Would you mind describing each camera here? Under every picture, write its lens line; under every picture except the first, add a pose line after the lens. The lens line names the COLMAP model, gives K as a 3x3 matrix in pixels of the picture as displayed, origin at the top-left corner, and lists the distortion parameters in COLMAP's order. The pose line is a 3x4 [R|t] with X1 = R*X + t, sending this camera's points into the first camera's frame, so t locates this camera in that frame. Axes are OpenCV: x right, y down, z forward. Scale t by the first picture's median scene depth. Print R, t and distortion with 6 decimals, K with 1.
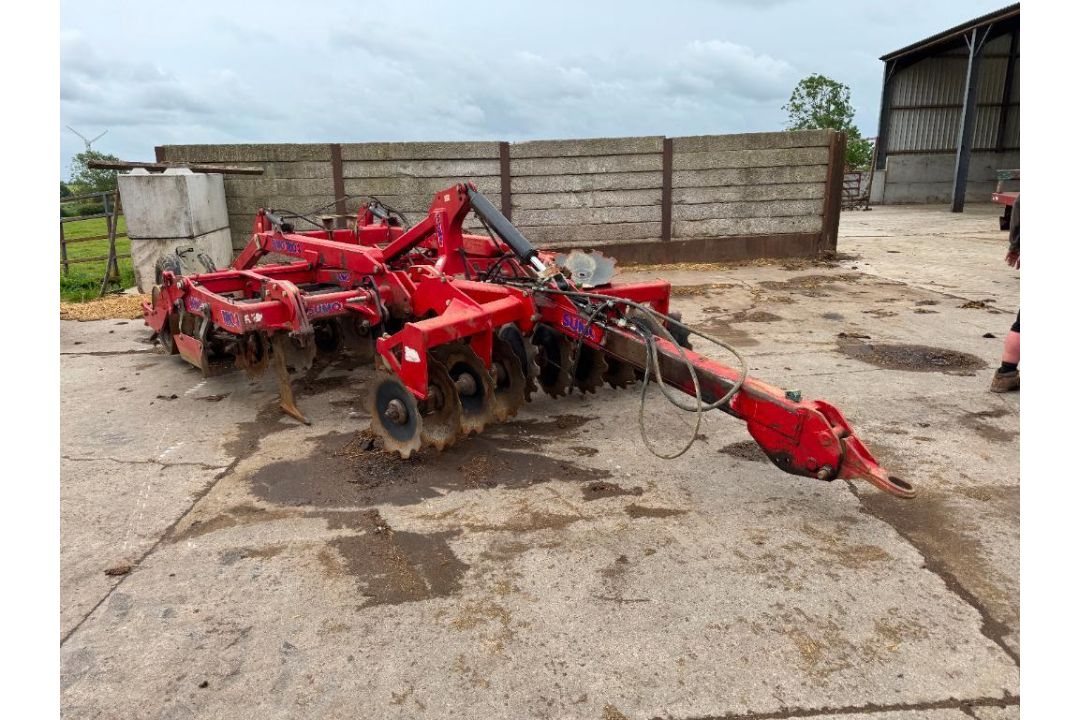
lens RADIAL K [[730.3, 0, 542.2], [0, 730.3, 358.8], [0, 0, 1]] dist [0.037718, -0.052340]
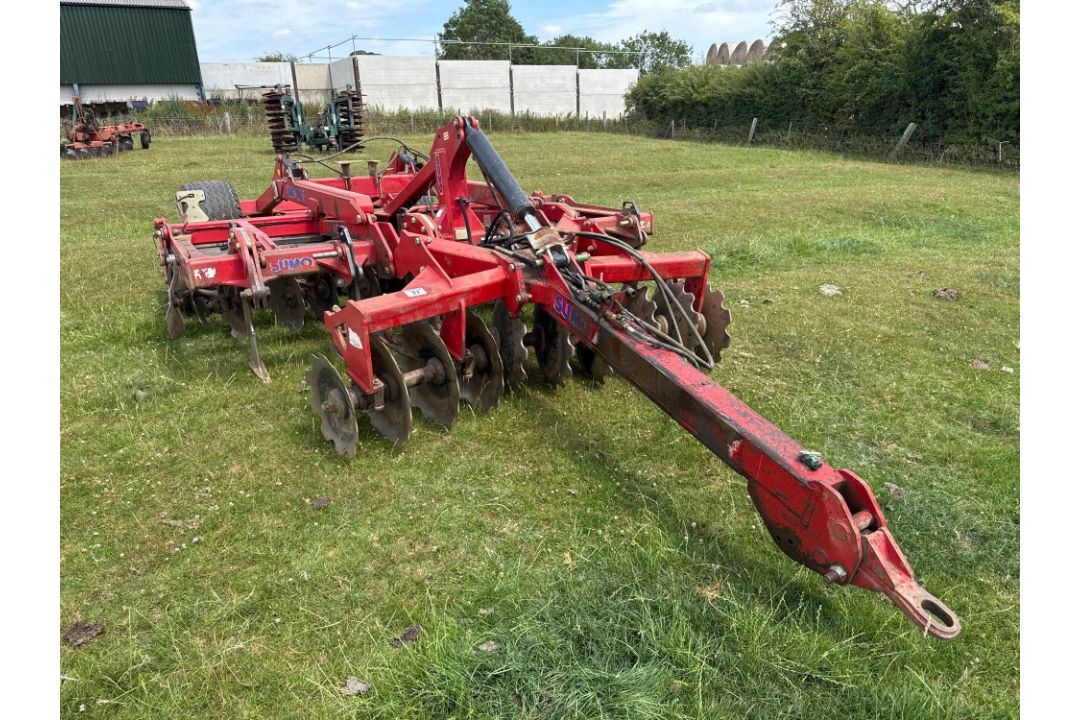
lens RADIAL K [[708.2, 0, 544.6], [0, 708.2, 376.0], [0, 0, 1]] dist [-0.001002, -0.000412]
pose [[0.986923, 0.096113, -0.129400, 0.129462], [-0.076690, 0.986082, 0.147515, -0.091048], [0.141777, -0.135663, 0.980558, 0.222619]]
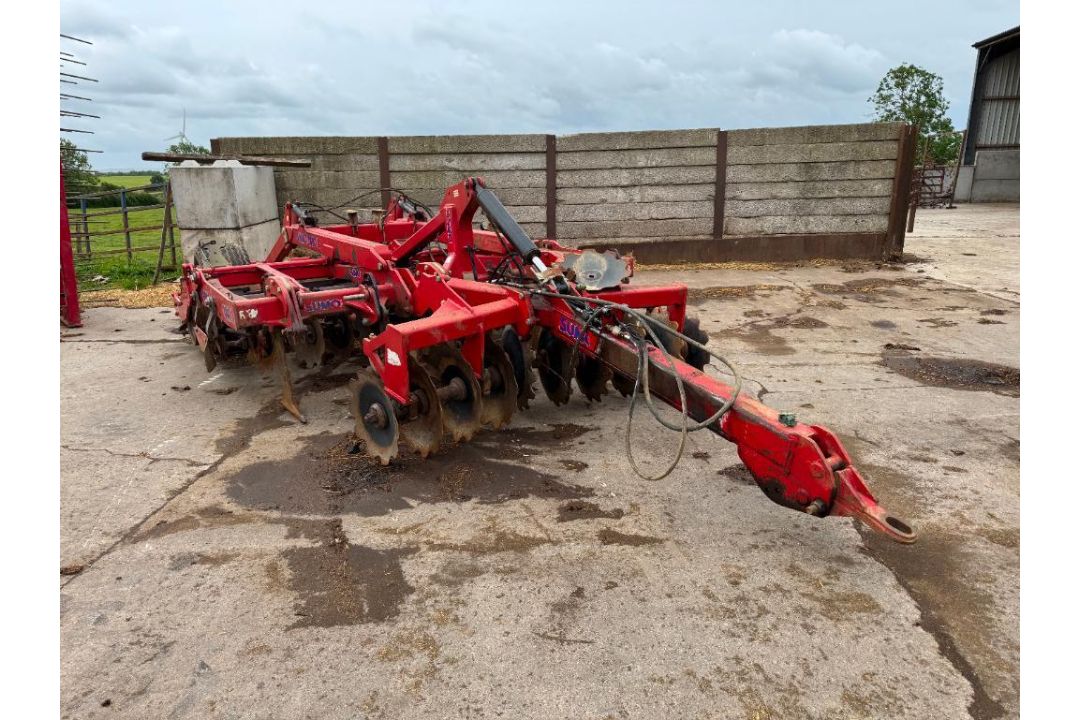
lens RADIAL K [[730.1, 0, 540.0], [0, 730.1, 360.0], [0, 0, 1]] dist [0.031214, -0.043211]
pose [[0.994262, 0.032371, -0.101956, 0.102449], [-0.031270, 0.999434, 0.012383, -0.018681], [0.102300, -0.009124, 0.994712, 0.060025]]
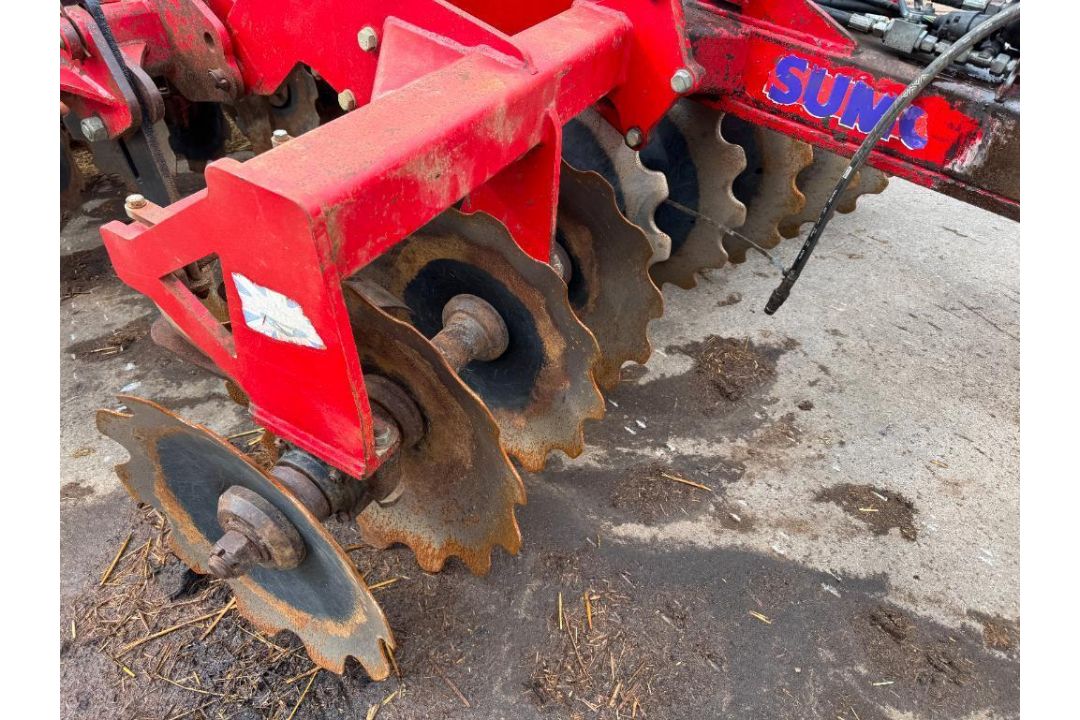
lens RADIAL K [[708.2, 0, 544.6], [0, 708.2, 376.0], [0, 0, 1]] dist [-0.001002, -0.000412]
pose [[0.980157, -0.127401, 0.151858, -0.125095], [0.064694, 0.929755, 0.362451, -0.053404], [-0.187367, -0.345435, 0.919548, 0.729725]]
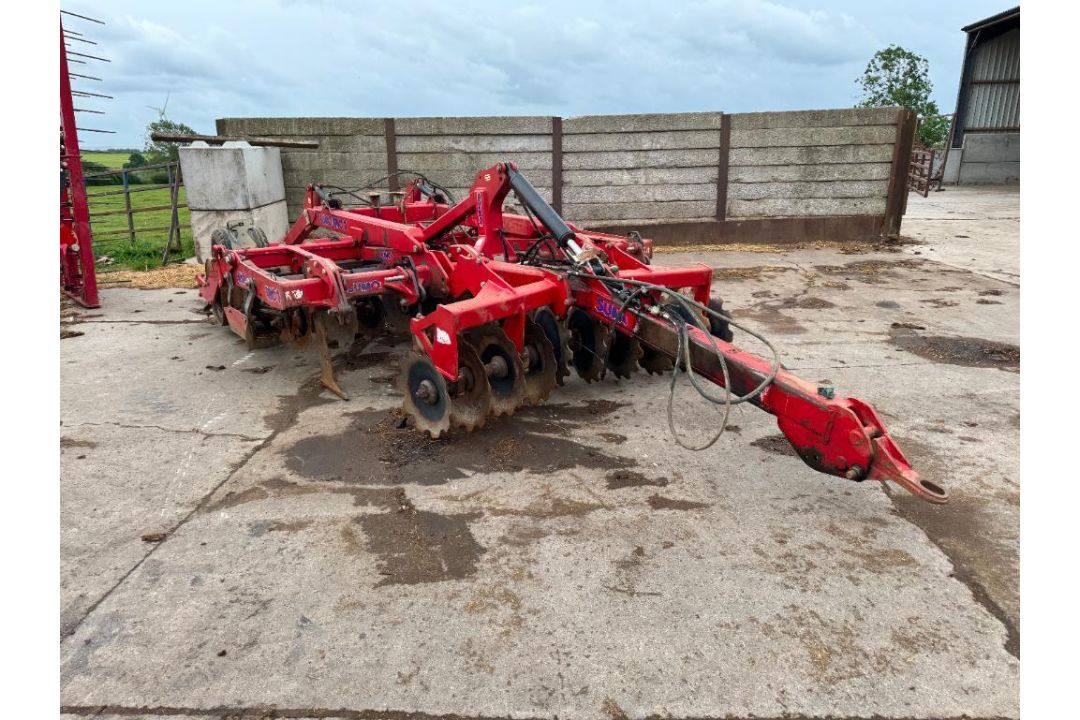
lens RADIAL K [[731.6, 0, 543.9], [0, 731.6, 359.9], [0, 0, 1]] dist [0.035420, -0.046561]
pose [[0.996805, 0.032044, -0.073158, 0.031823], [-0.029409, 0.998889, 0.036823, -0.013276], [0.074257, -0.034554, 0.996640, 0.004034]]
